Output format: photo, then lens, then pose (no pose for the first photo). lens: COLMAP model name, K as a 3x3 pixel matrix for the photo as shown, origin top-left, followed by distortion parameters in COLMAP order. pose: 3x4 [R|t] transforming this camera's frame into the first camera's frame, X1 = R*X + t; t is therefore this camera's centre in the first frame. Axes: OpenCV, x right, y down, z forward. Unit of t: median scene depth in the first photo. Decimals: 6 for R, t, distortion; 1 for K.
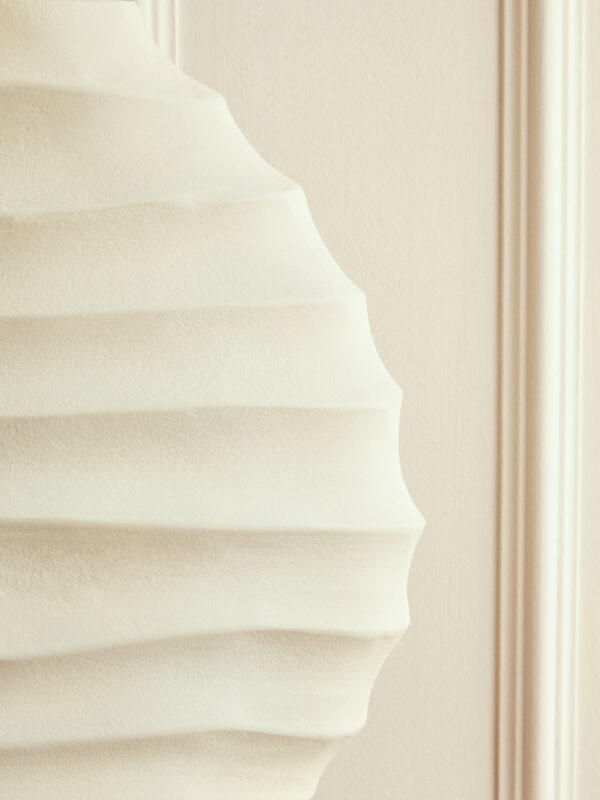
lens RADIAL K [[3398.5, 0, 299.2], [0, 3398.5, 401.4], [0, 0, 1]] dist [-0.163064, 0.000000]
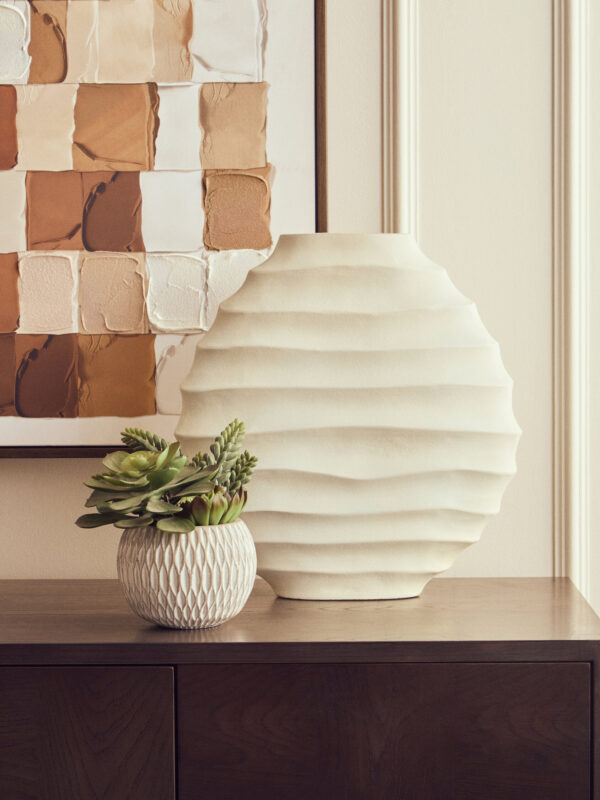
lens RADIAL K [[3398.5, 0, 300.7], [0, 3398.5, 399.7], [0, 0, 1]] dist [-0.163064, 0.000000]
pose [[0.999541, -0.001333, -0.030260, -0.054929], [0.000453, 0.999577, -0.029072, 0.088973], [0.030286, 0.029045, 0.999119, -1.640273]]
